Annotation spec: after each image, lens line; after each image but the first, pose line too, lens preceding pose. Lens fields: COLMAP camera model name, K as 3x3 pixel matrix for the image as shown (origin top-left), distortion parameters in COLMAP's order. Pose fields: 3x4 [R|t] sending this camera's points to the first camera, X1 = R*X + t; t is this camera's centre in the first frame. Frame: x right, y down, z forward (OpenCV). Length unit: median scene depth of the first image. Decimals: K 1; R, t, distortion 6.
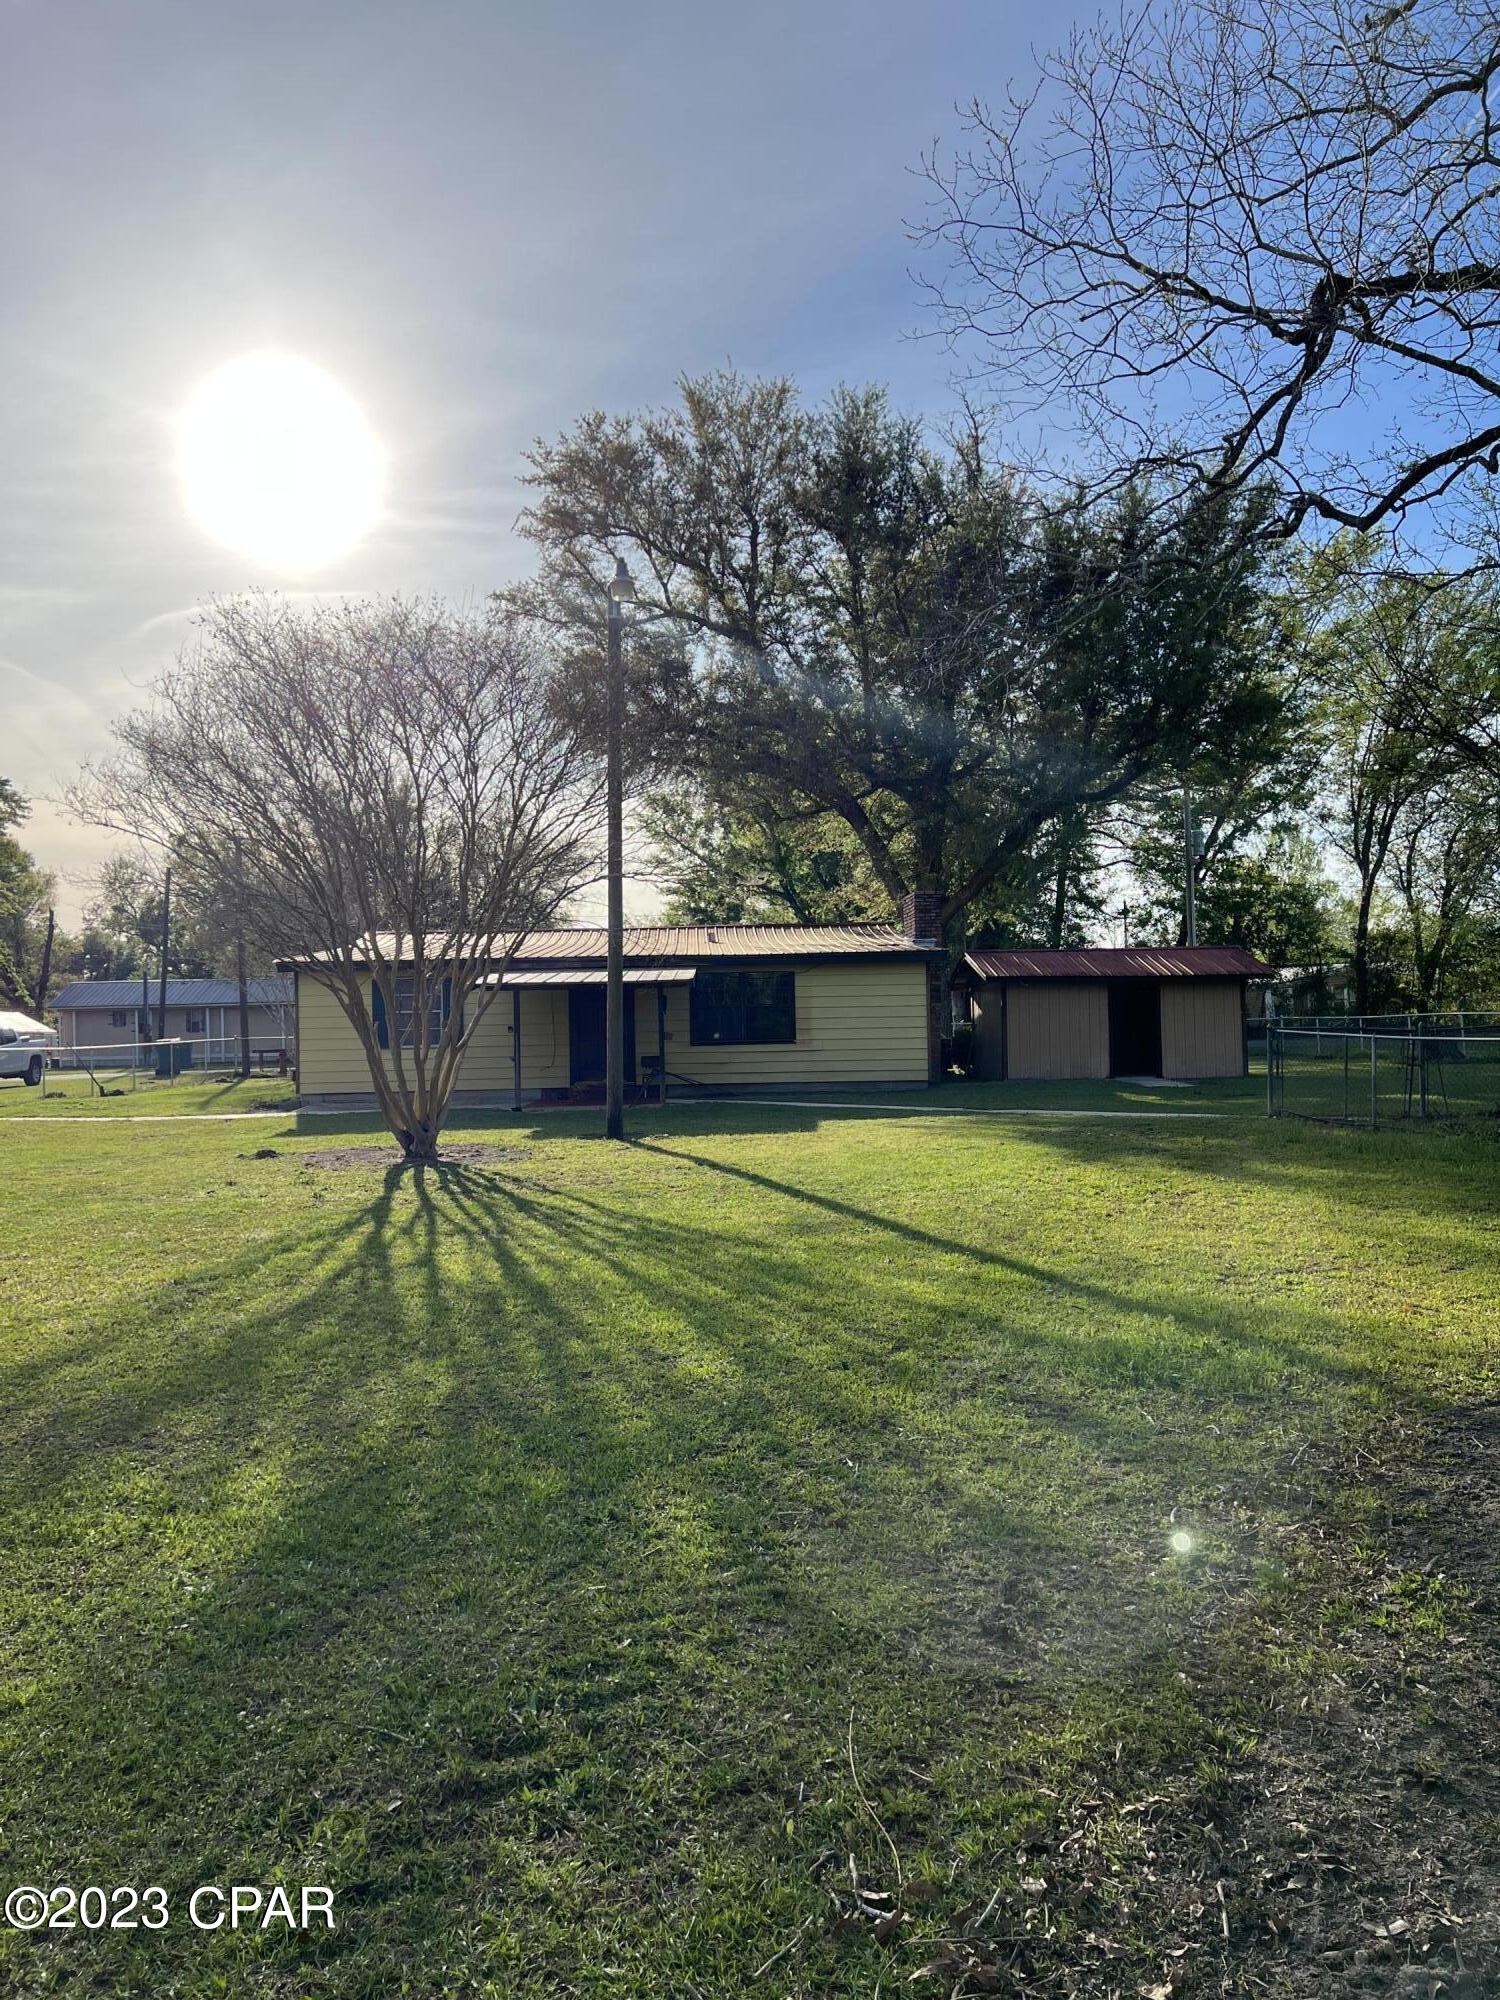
lens RADIAL K [[1515.2, 0, 750.0], [0, 1515.2, 1000.0], [0, 0, 1]] dist [-0.000044, -0.000014]
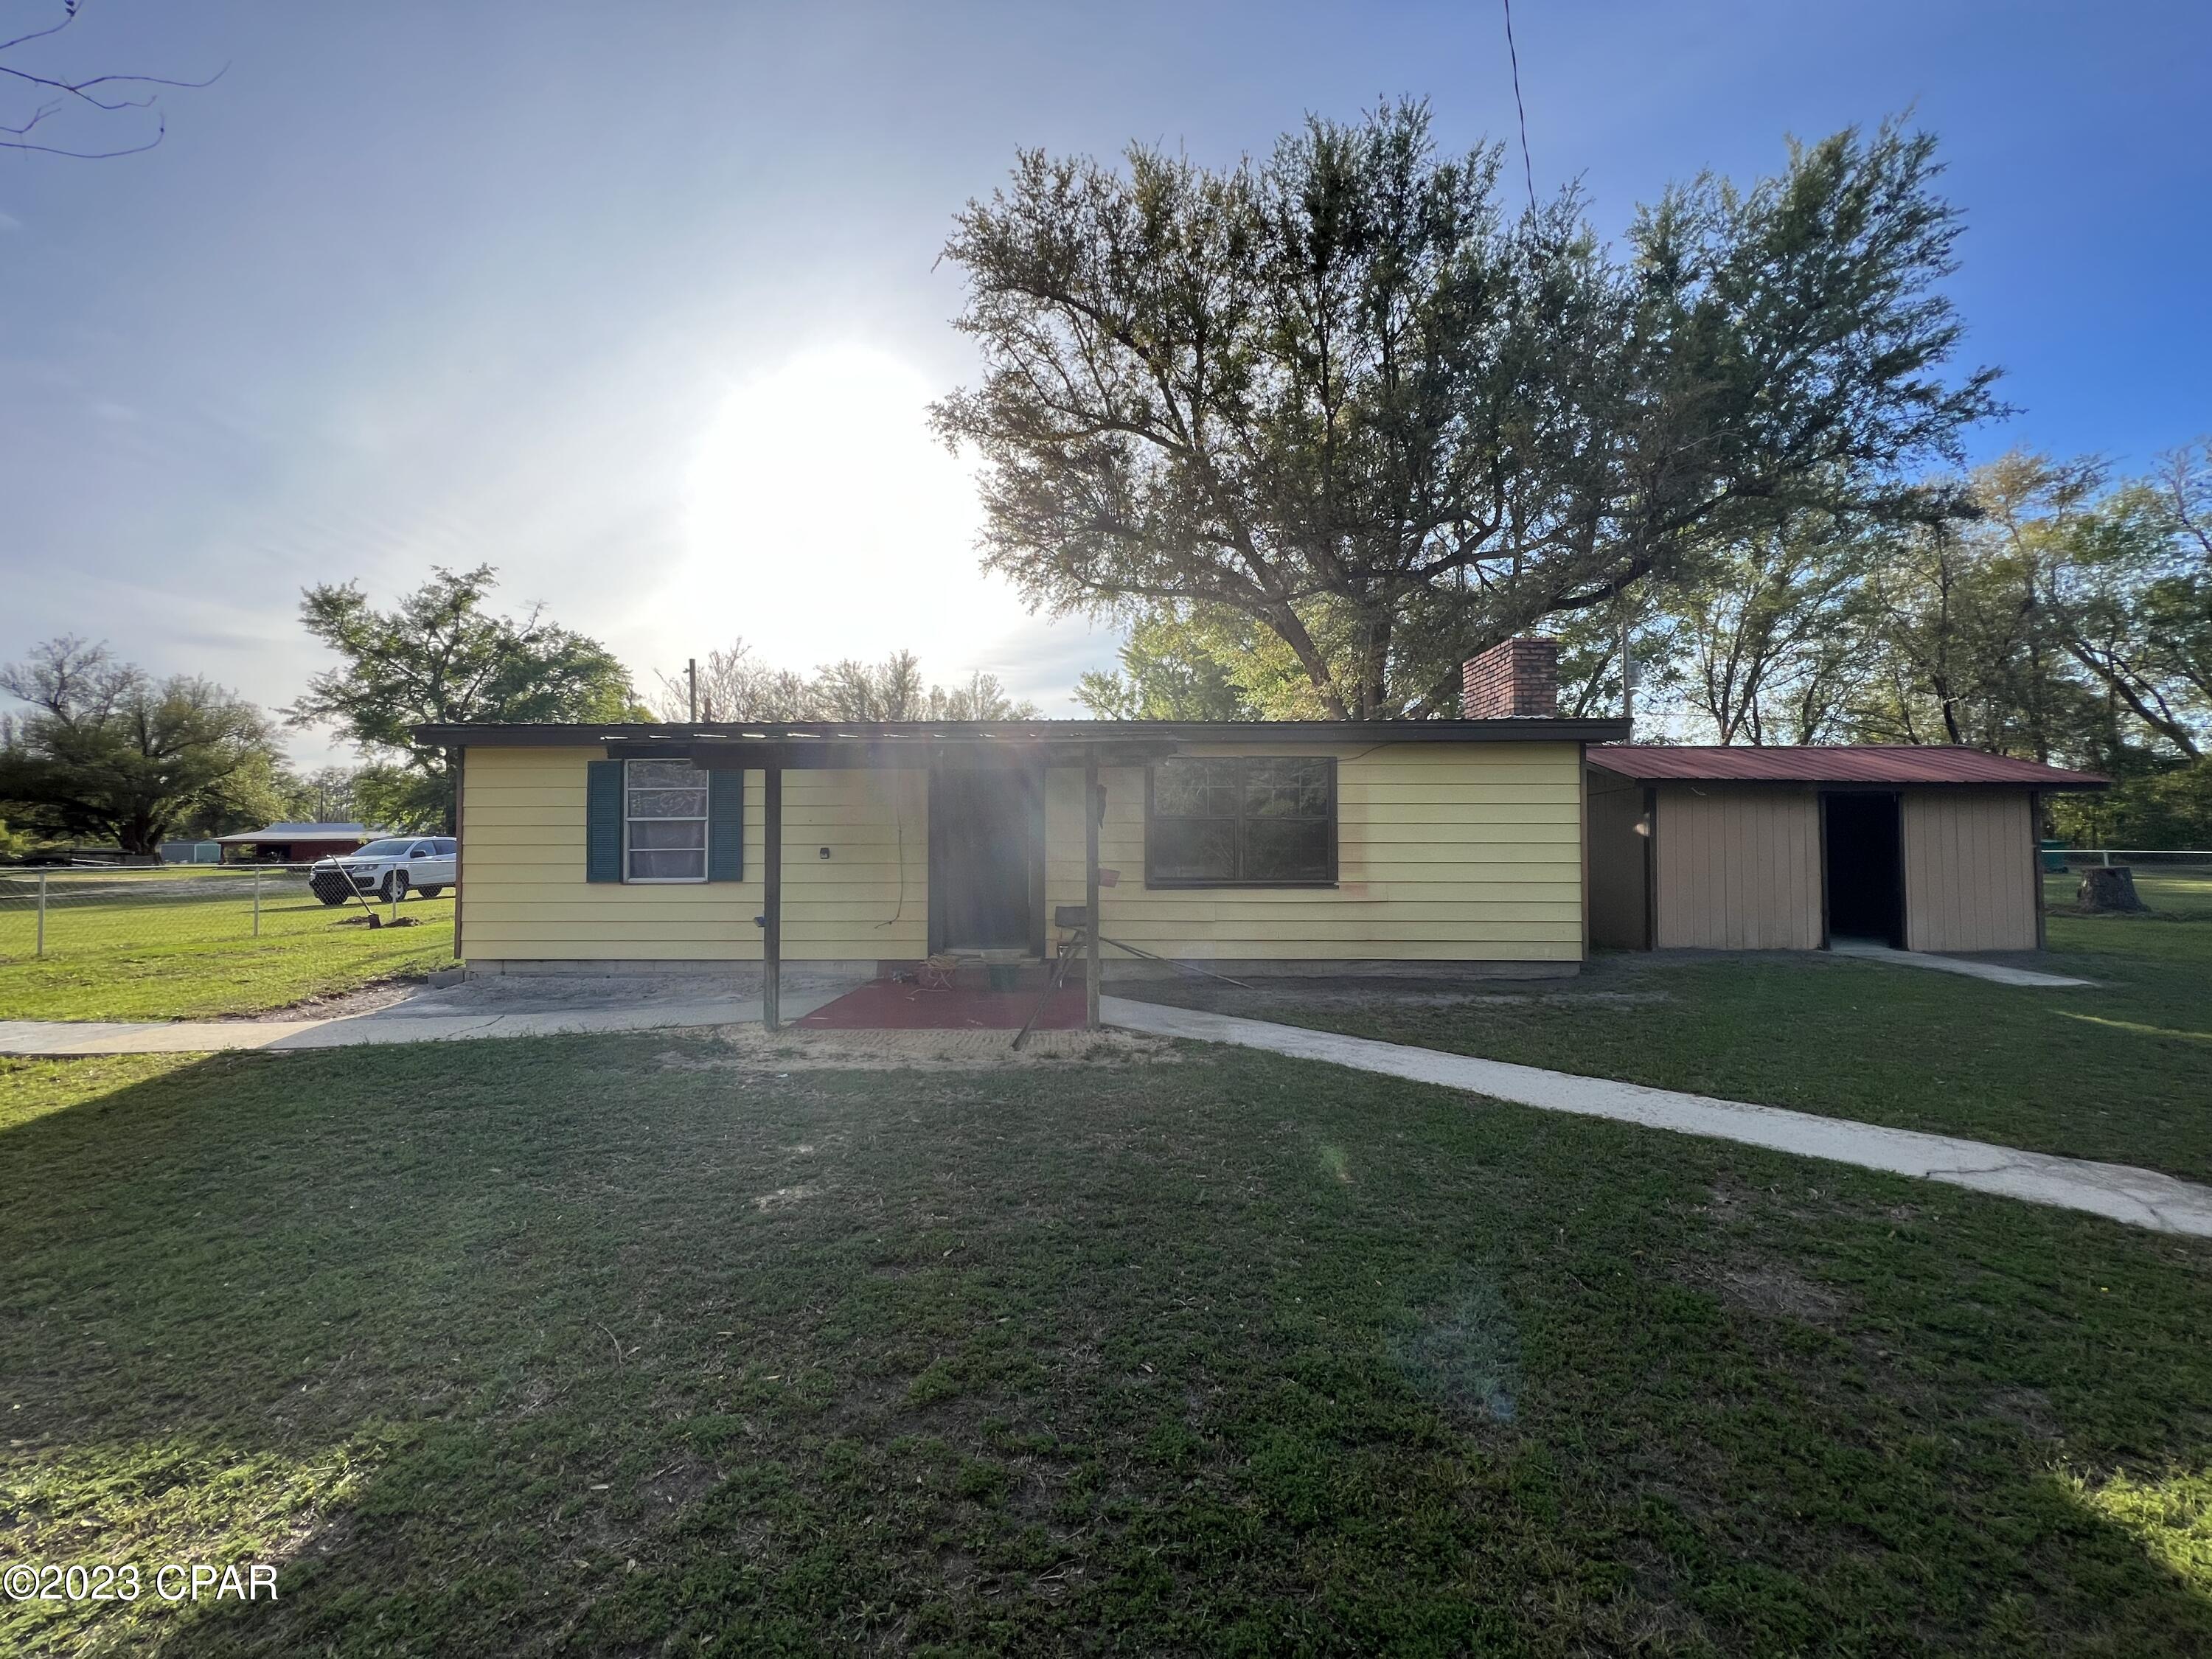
lens RADIAL K [[884.3, 0, 1106.0], [0, 884.3, 829.5], [0, 0, 1]] dist [-0.000050, -0.000008]
pose [[0.998726, 0.016313, -0.047760, -0.035743], [-0.015945, 0.999840, 0.008074, 0.005657], [0.047884, -0.007302, 0.998826, 0.628308]]
